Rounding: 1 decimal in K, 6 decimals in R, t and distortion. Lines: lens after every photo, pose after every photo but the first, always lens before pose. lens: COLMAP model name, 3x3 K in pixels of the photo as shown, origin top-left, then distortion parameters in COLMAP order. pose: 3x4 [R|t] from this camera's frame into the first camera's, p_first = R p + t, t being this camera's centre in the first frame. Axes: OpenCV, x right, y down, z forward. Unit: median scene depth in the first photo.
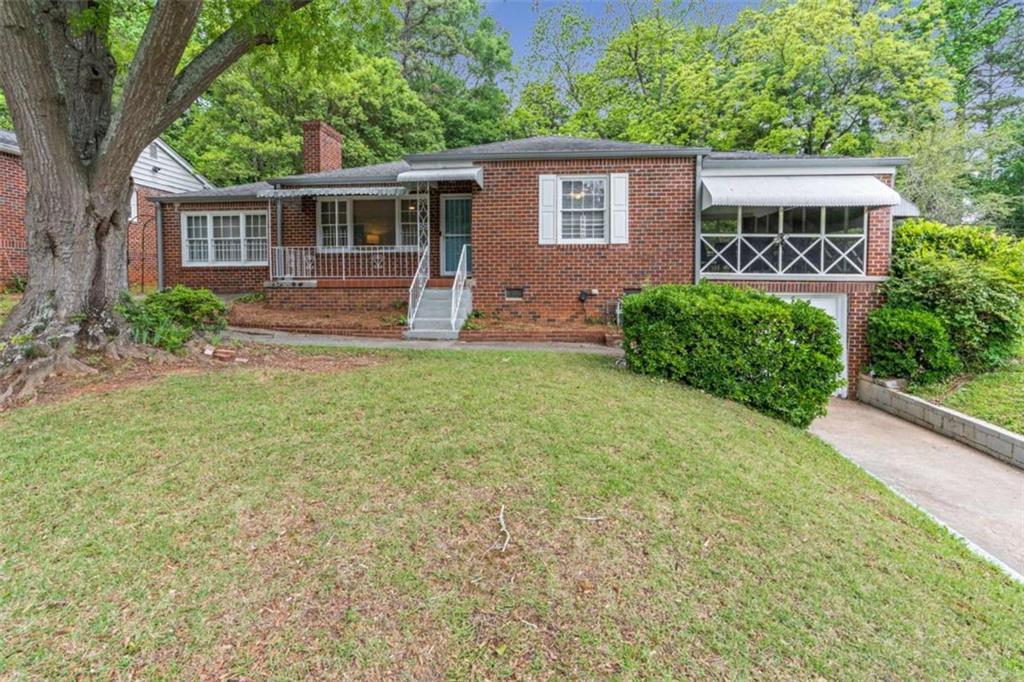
lens RADIAL K [[460.9, 0, 495.8], [0, 460.9, 310.9], [0, 0, 1]] dist [-0.012615, 0.001366]
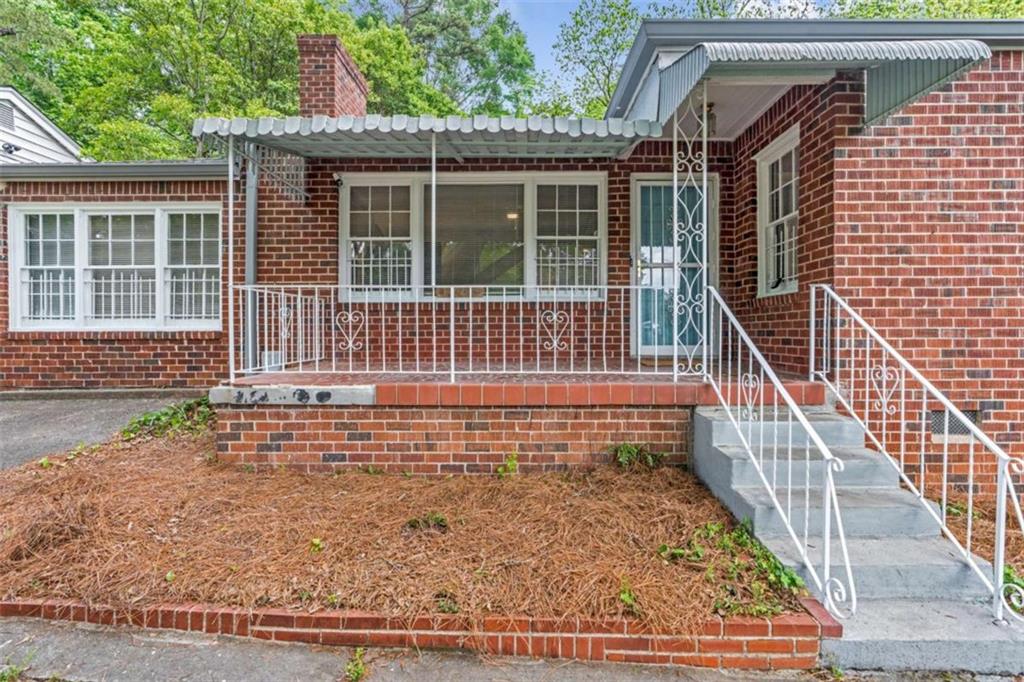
lens RADIAL K [[484.8, 0, 514.6], [0, 484.8, 338.6], [0, 0, 1]] dist [-0.008623, 0.001802]
pose [[0.995576, -0.001295, 0.093955, -0.278005], [0.005462, 0.999012, -0.044103, -0.072850], [-0.093805, 0.044422, 0.994599, 0.550489]]
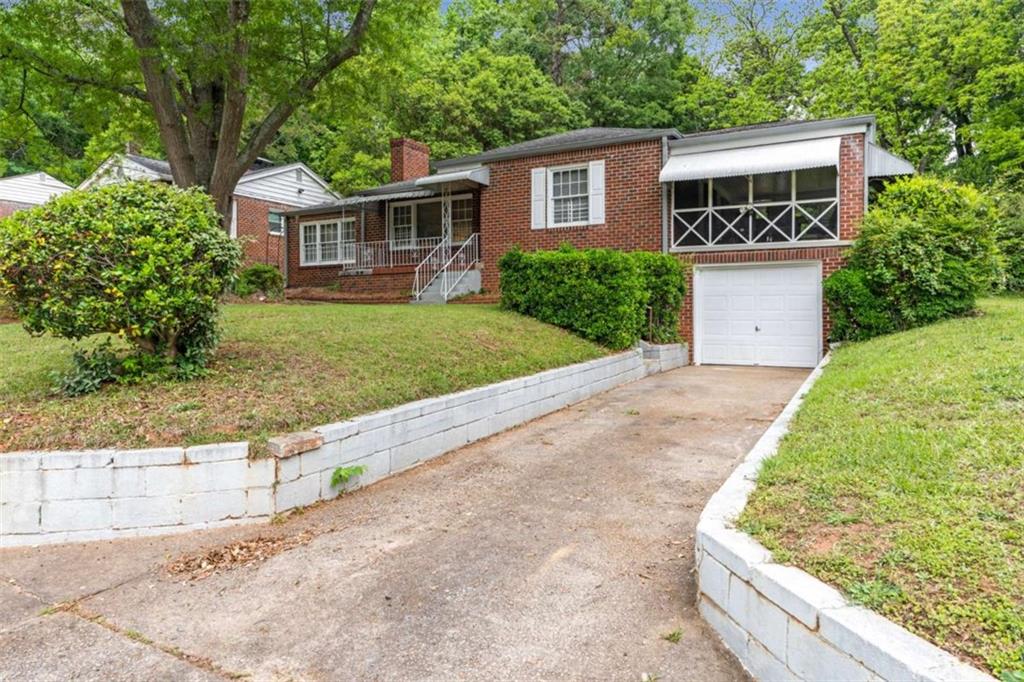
lens RADIAL K [[600.7, 0, 512.8], [0, 600.7, 332.8], [0, 0, 1]] dist [0.003040, -0.000256]
pose [[0.928638, 0.006213, -0.370936, 0.504305], [-0.016240, 0.999582, -0.023913, 0.124040], [0.370633, 0.028230, 0.928350, -0.329739]]
